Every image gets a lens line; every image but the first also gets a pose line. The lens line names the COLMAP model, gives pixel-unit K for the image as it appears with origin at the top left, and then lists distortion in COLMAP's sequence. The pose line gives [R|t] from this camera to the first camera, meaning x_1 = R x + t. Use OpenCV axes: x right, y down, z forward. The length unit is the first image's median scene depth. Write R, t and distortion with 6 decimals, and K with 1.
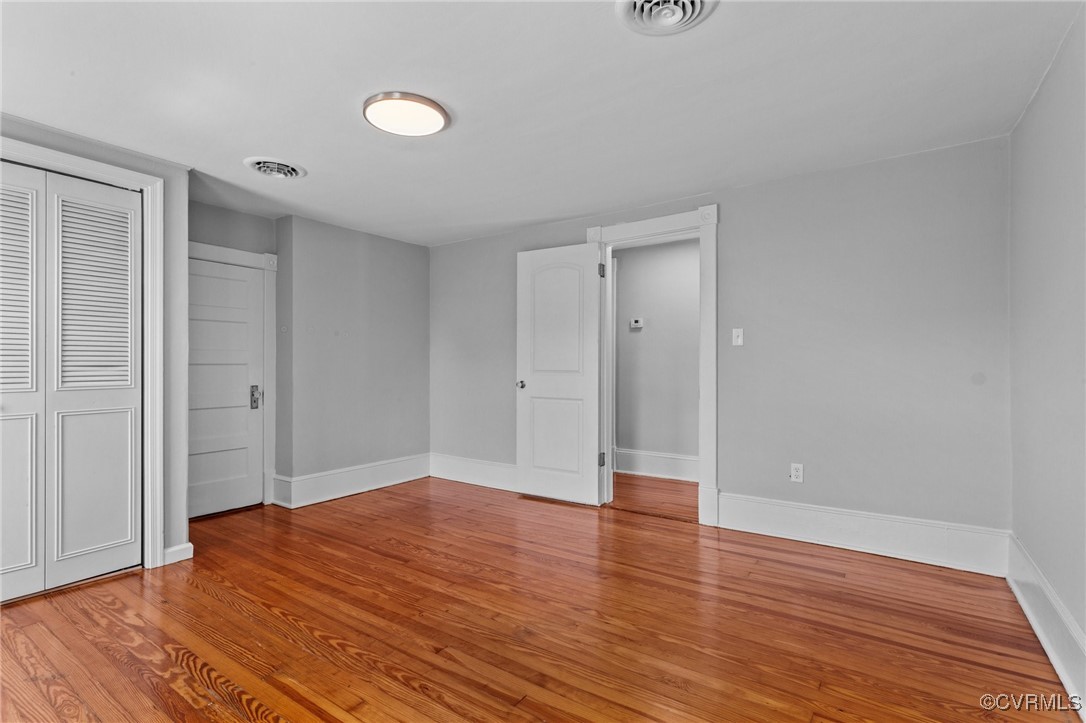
lens RADIAL K [[514.8, 0, 552.2], [0, 514.8, 363.5], [0, 0, 1]] dist [-0.000704, 0.000663]
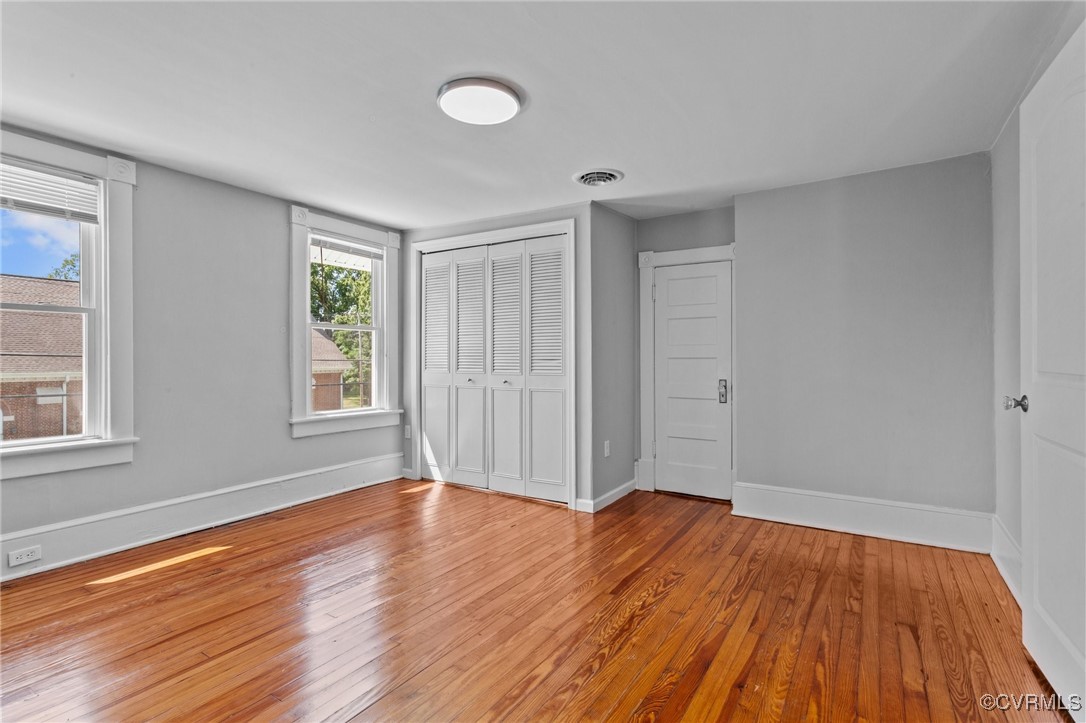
lens RADIAL K [[514.8, 0, 545.3], [0, 514.8, 358.8], [0, 0, 1]] dist [-0.000704, 0.000663]
pose [[0.026420, 0.002945, -0.999647, 0.497889], [0.003889, 0.999988, 0.003049, -0.001496], [0.999643, -0.003968, 0.026409, 0.783332]]
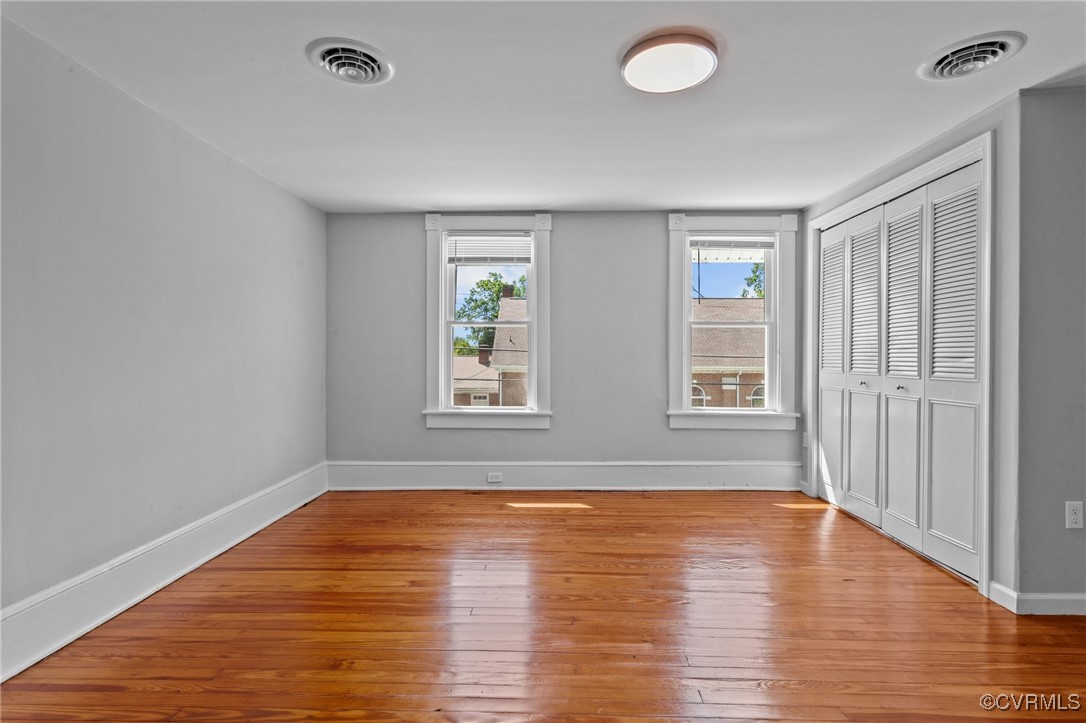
lens RADIAL K [[514.8, 0, 543.6], [0, 514.8, 361.1], [0, 0, 1]] dist [-0.000704, 0.000663]
pose [[-0.843964, 0.007000, -0.536355, 0.255051], [0.002499, 0.999955, 0.009119, 0.001179], [0.536395, 0.006356, -0.843943, 1.156193]]
